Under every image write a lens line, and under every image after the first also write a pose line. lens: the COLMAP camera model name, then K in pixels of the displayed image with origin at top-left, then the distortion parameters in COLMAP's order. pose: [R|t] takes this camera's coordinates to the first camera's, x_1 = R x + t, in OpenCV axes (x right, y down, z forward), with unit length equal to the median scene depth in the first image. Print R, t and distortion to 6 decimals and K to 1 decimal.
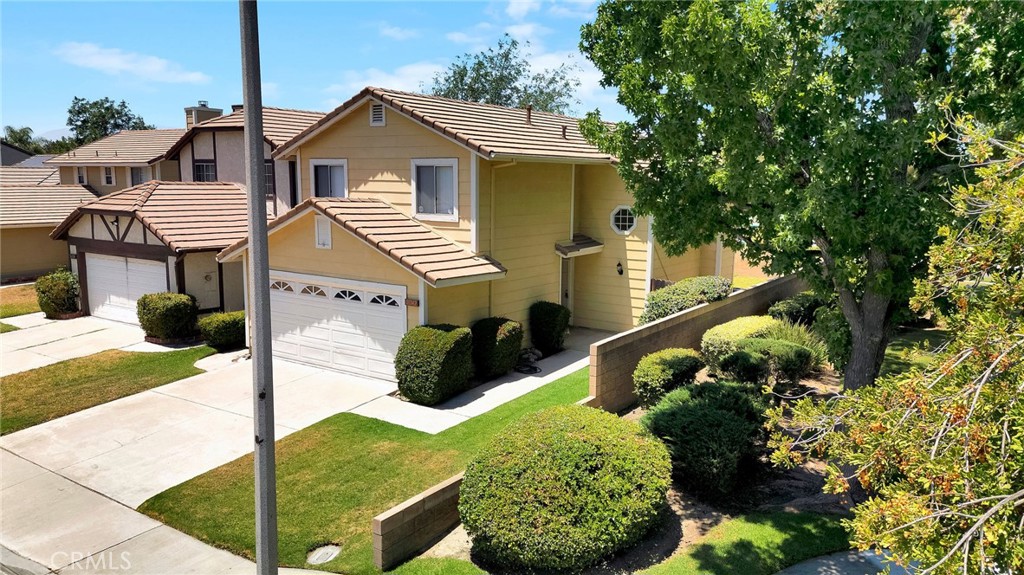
lens RADIAL K [[738.2, 0, 512.0], [0, 738.2, 287.5], [0, 0, 1]] dist [0.052184, -0.000307]
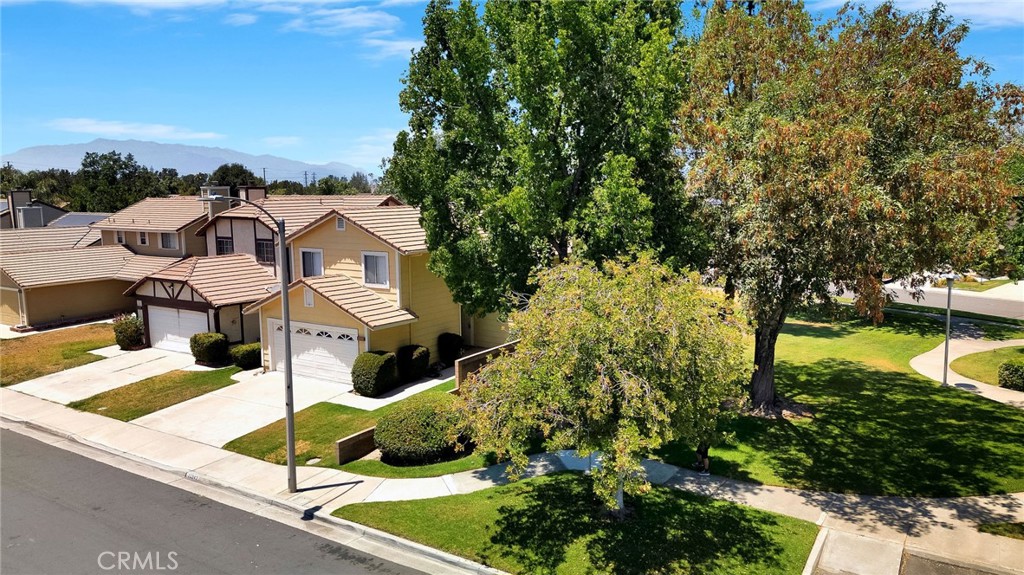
lens RADIAL K [[738.2, 0, 512.0], [0, 738.2, 287.5], [0, 0, 1]] dist [0.052184, -0.000307]
pose [[0.999481, -0.022873, 0.022696, 0.164158], [0.023138, 0.999666, -0.011480, -0.064358], [-0.022426, 0.011999, 0.999676, -0.674833]]
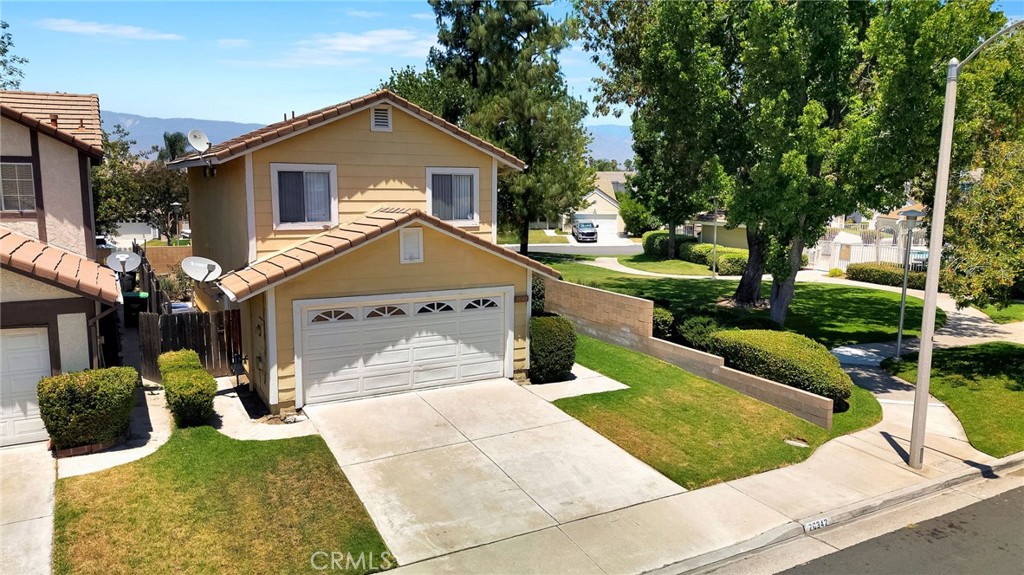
lens RADIAL K [[713.4, 0, 508.6], [0, 713.4, 291.3], [0, 0, 1]] dist [0.031087, -0.001291]
pose [[0.449120, -0.139143, 0.882571, -0.969488], [0.126325, 0.987765, 0.091444, -0.081472], [-0.884496, 0.070421, 0.461202, 0.463050]]
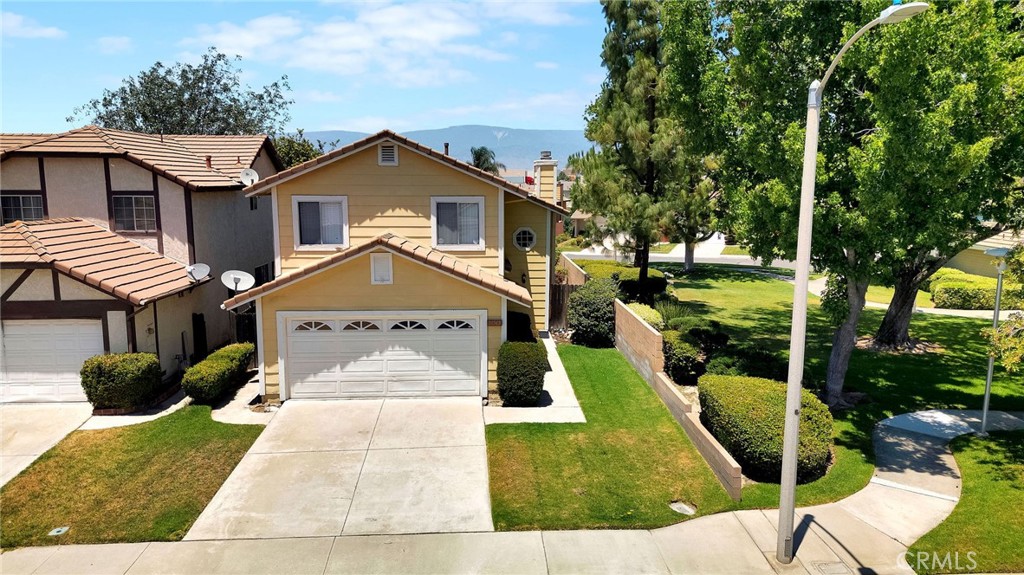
lens RADIAL K [[710.0, 0, 515.0], [0, 710.0, 285.2], [0, 0, 1]] dist [0.034621, -0.004149]
pose [[0.791128, -0.094021, 0.604381, -0.692203], [0.093998, 0.995066, 0.031756, -0.063287], [-0.604385, 0.031688, 0.796062, 0.080595]]
